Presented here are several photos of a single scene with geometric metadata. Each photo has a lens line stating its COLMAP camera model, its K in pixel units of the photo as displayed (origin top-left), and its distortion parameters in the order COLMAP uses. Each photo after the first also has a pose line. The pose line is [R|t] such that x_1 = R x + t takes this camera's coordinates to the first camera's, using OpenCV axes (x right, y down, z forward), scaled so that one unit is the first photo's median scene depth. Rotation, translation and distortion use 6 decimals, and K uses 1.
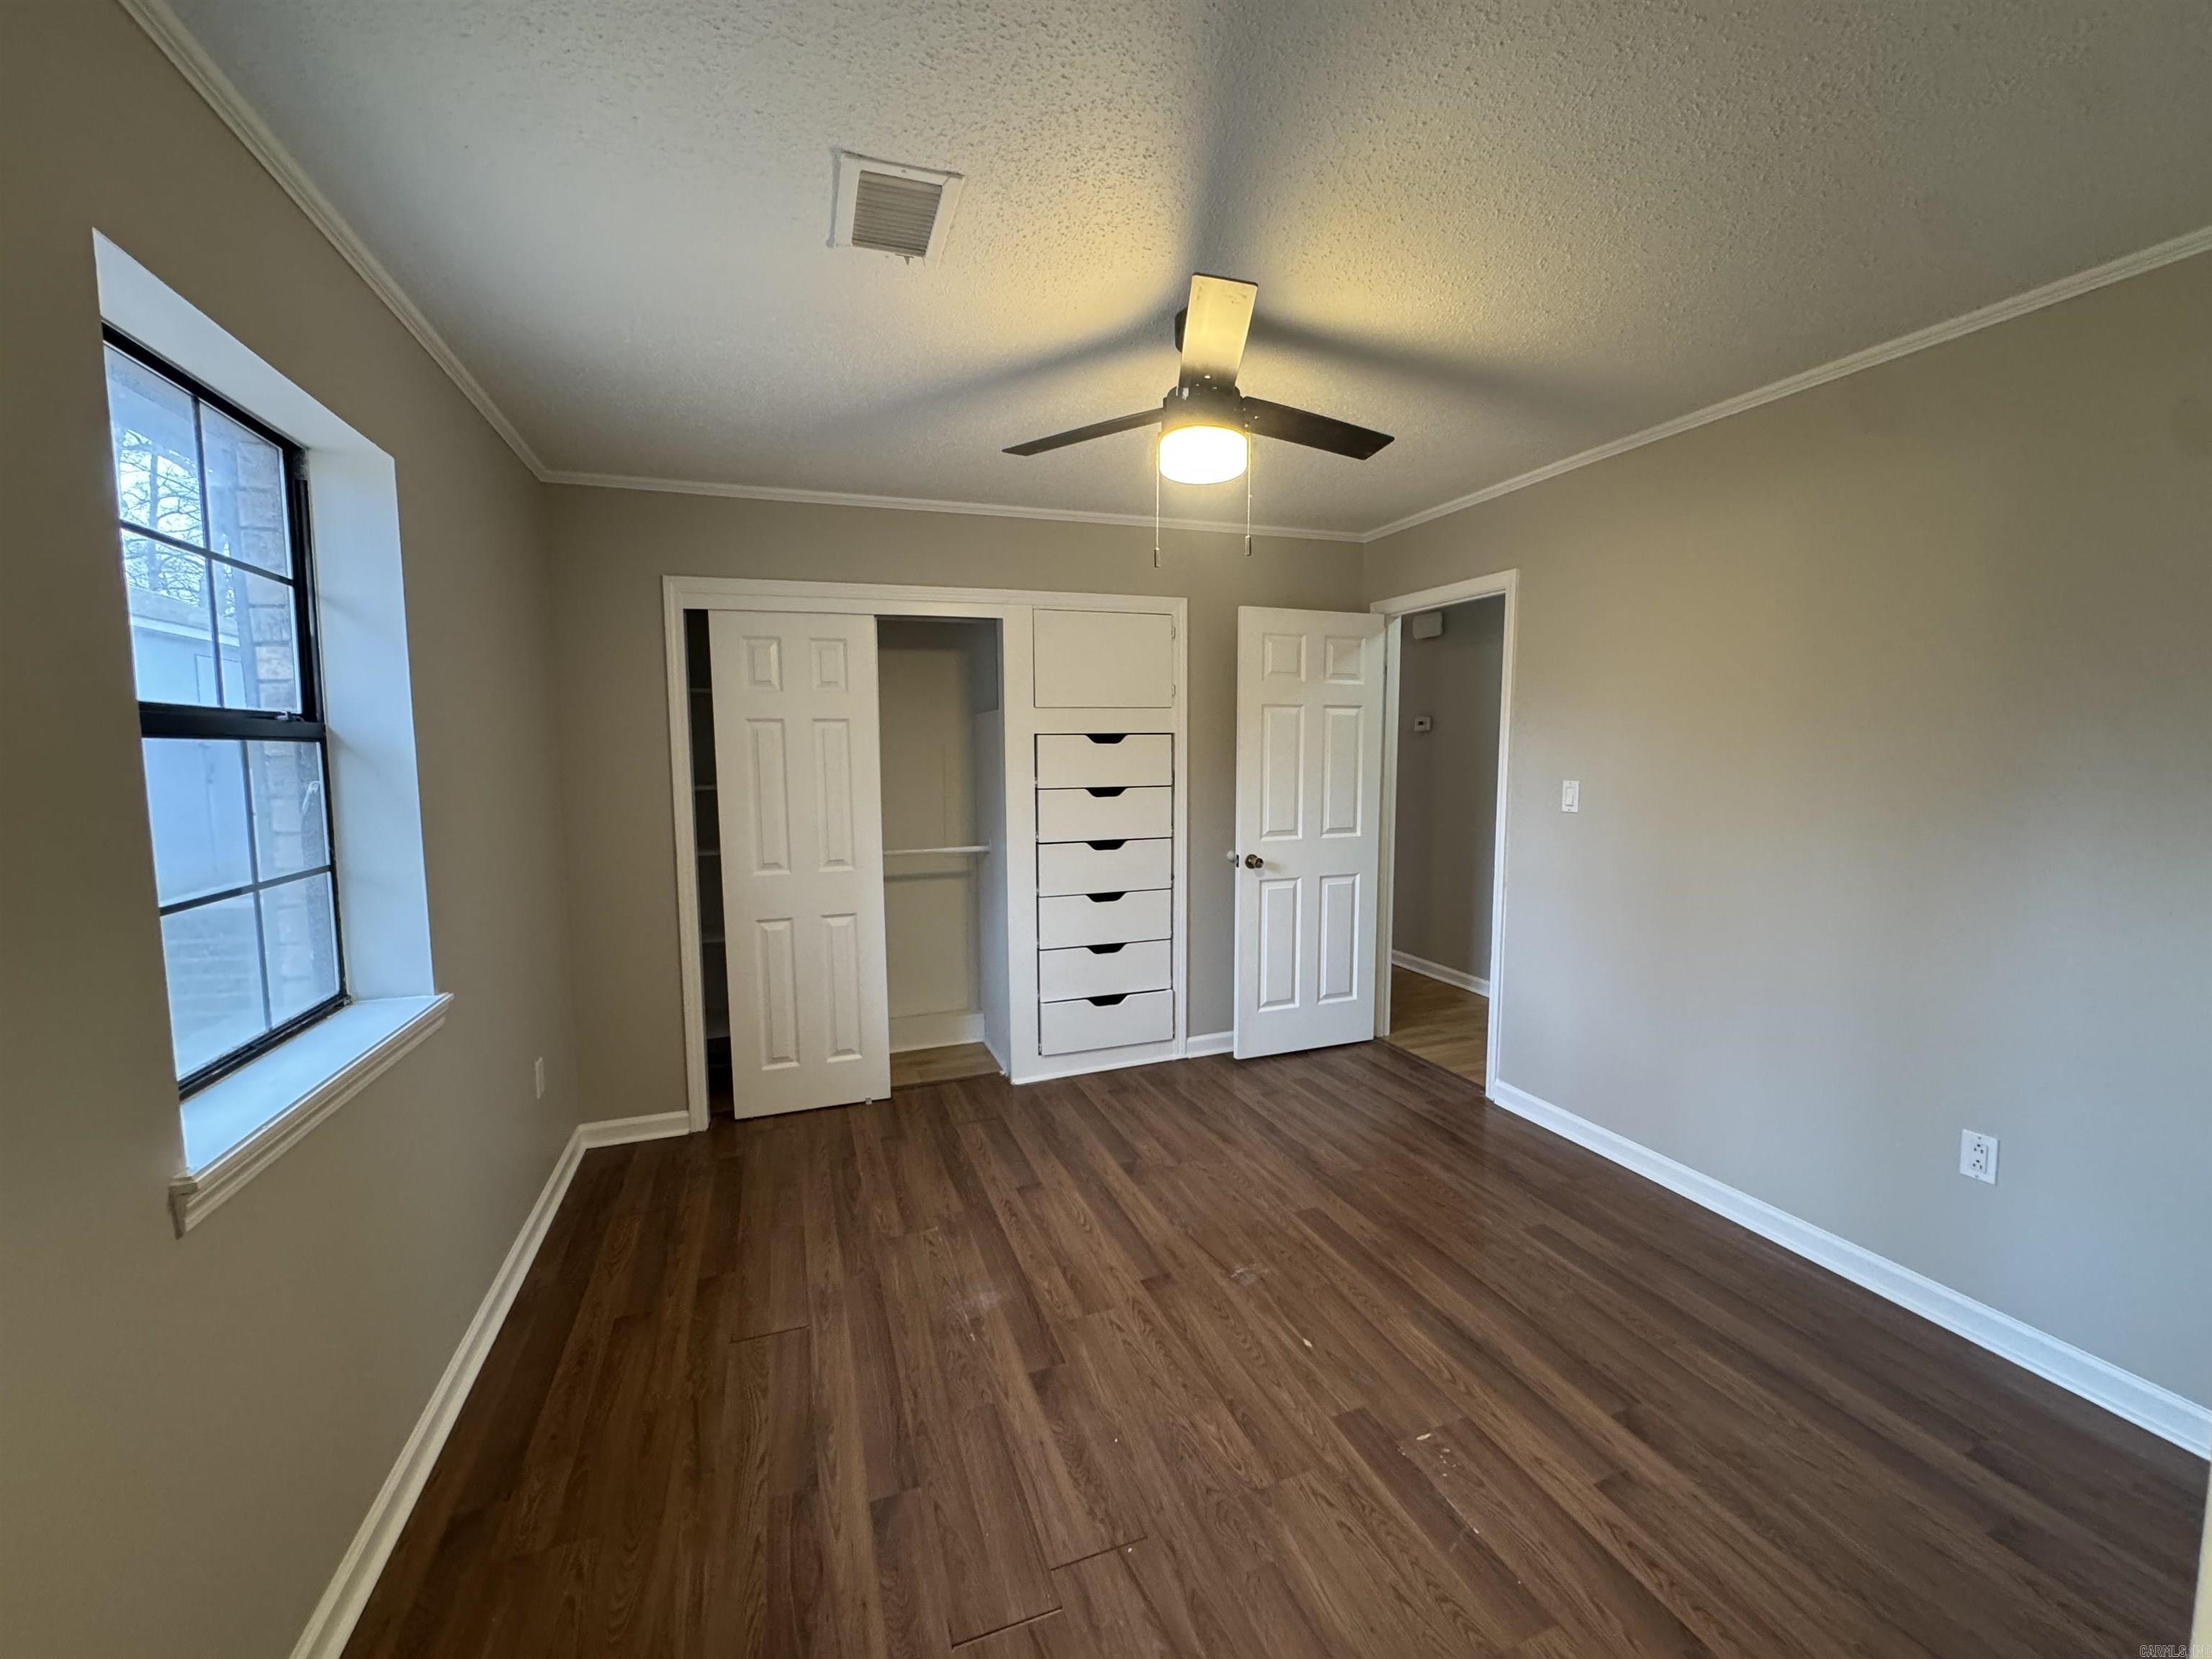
lens RADIAL K [[883.7, 0, 1092.5], [0, 883.7, 824.1], [0, 0, 1]] dist [-0.002431, 0.000143]
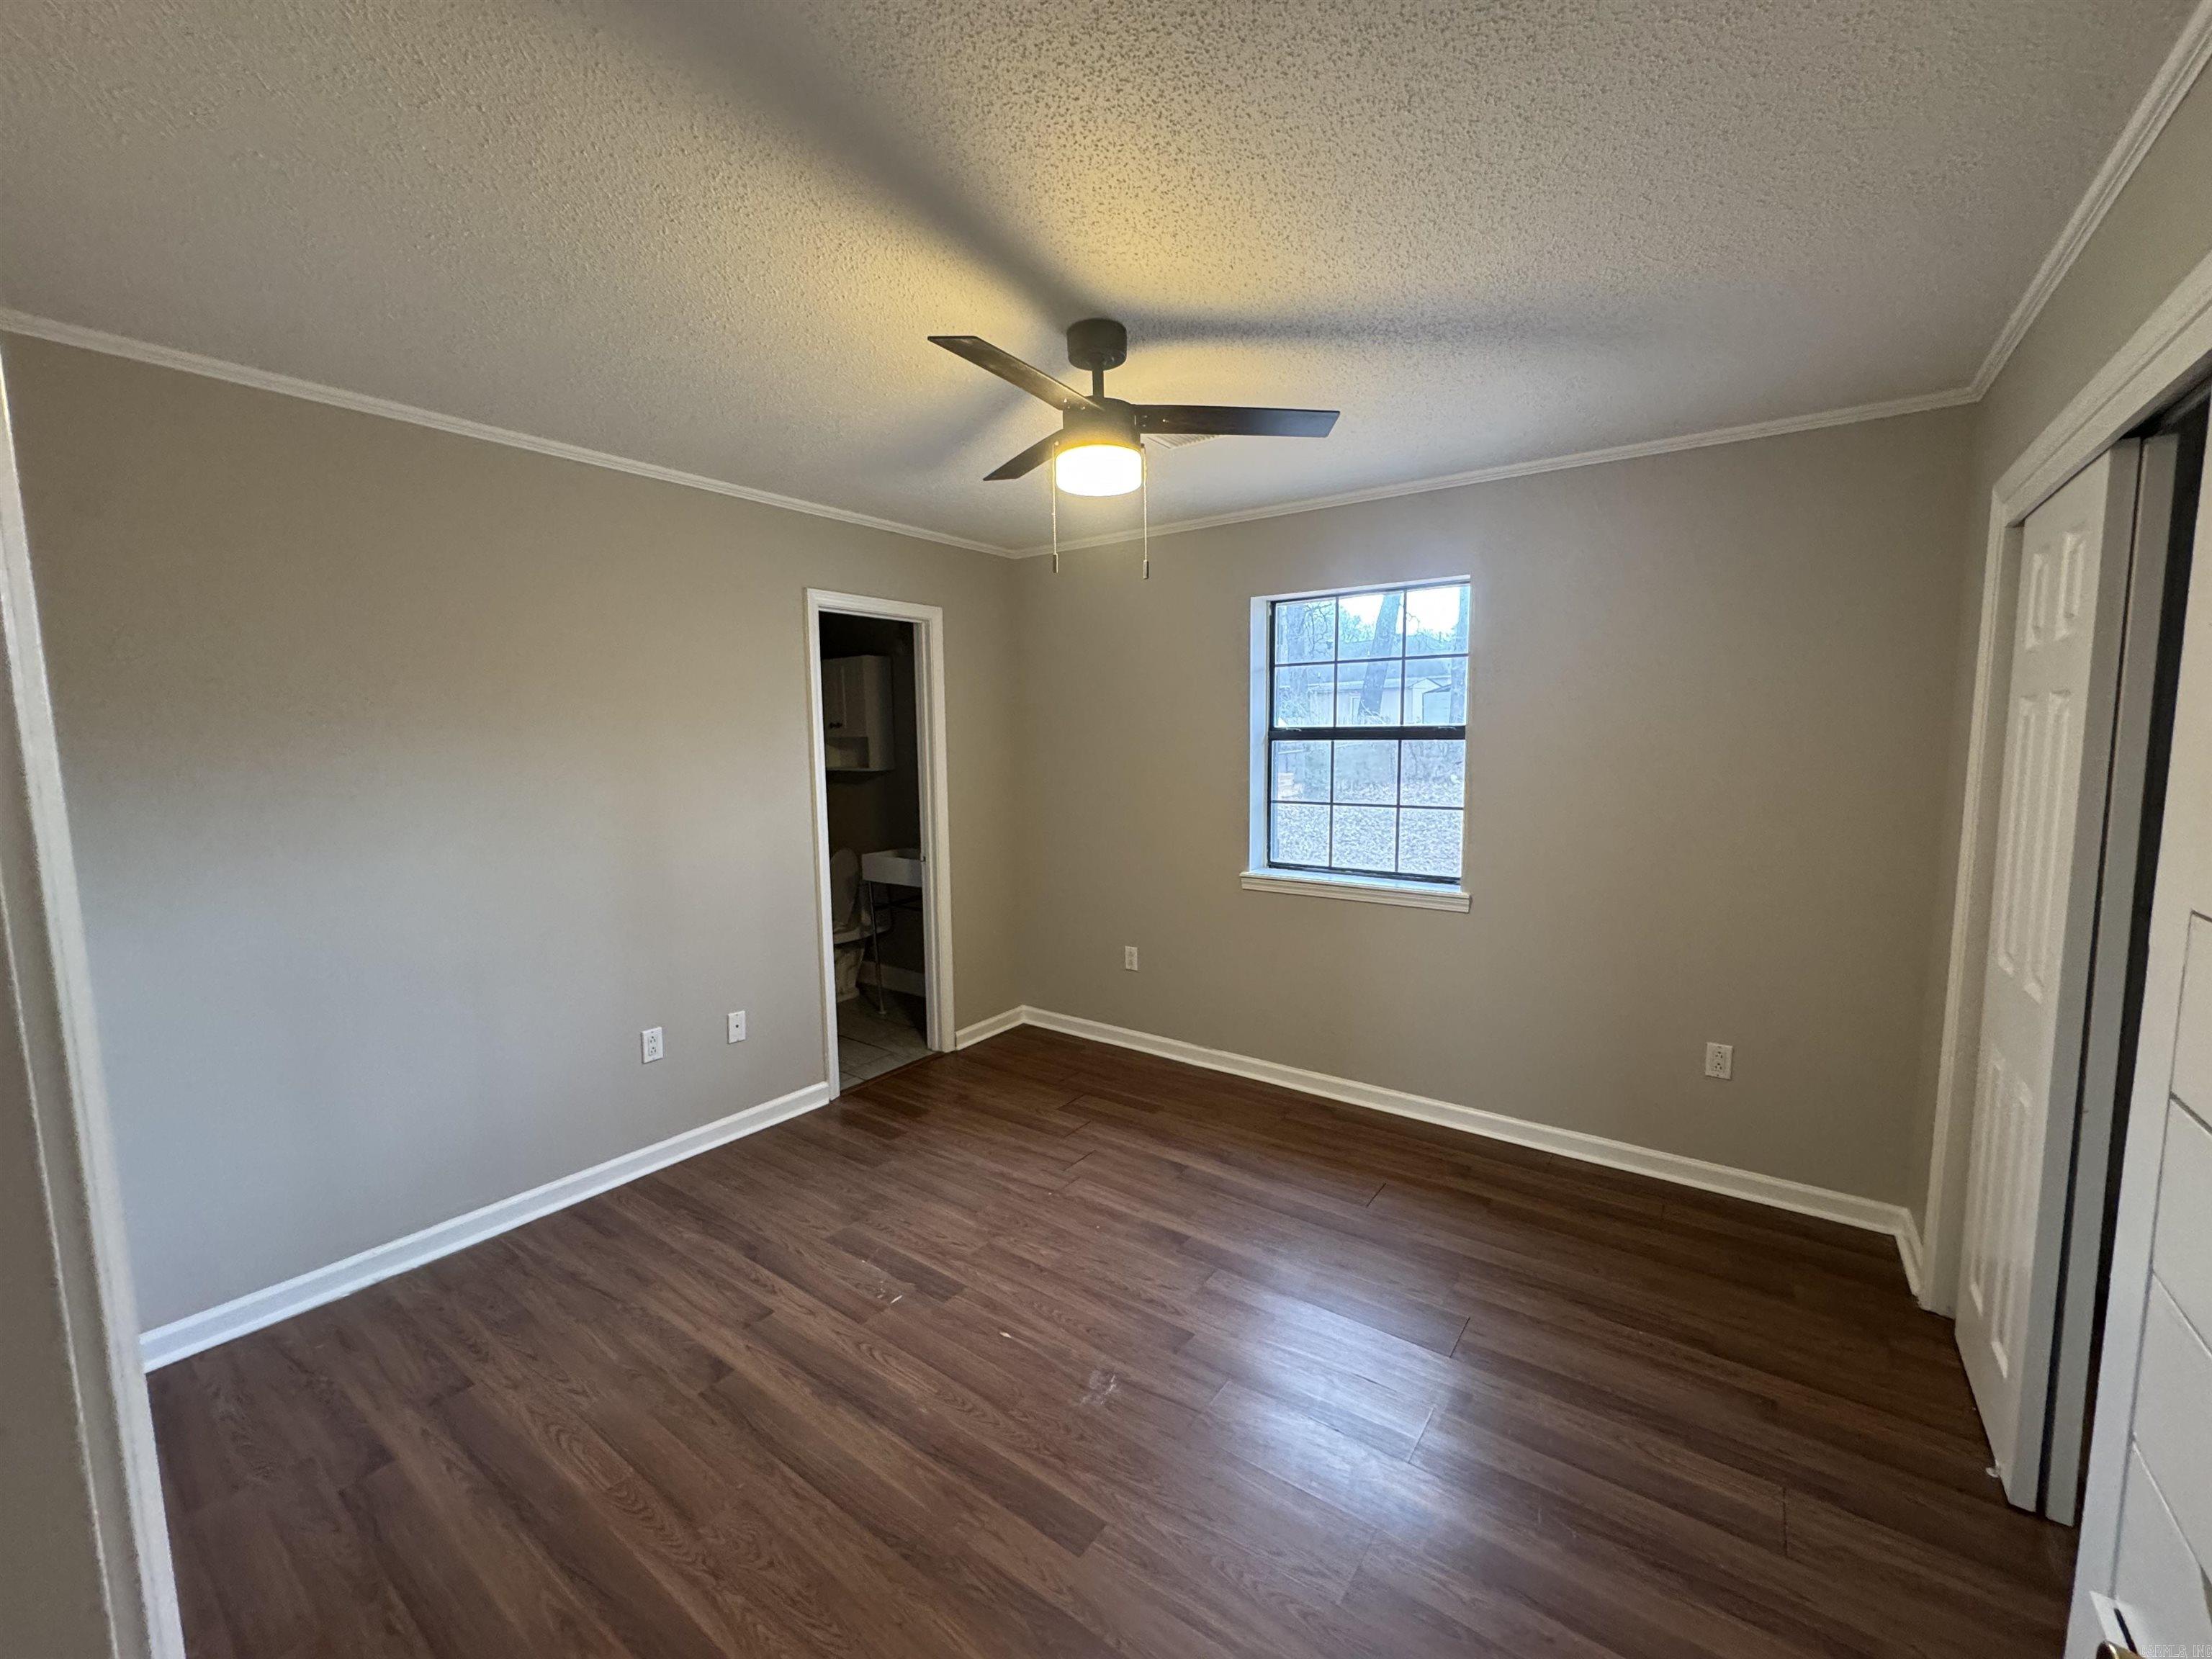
lens RADIAL K [[883.7, 0, 1100.6], [0, 883.7, 829.2], [0, 0, 1]] dist [-0.002431, 0.000143]
pose [[-0.827587, 0.074420, -0.556383, 0.750053], [-0.032354, 0.983202, 0.179633, -0.202191], [0.560405, 0.166663, -0.811277, 1.979756]]
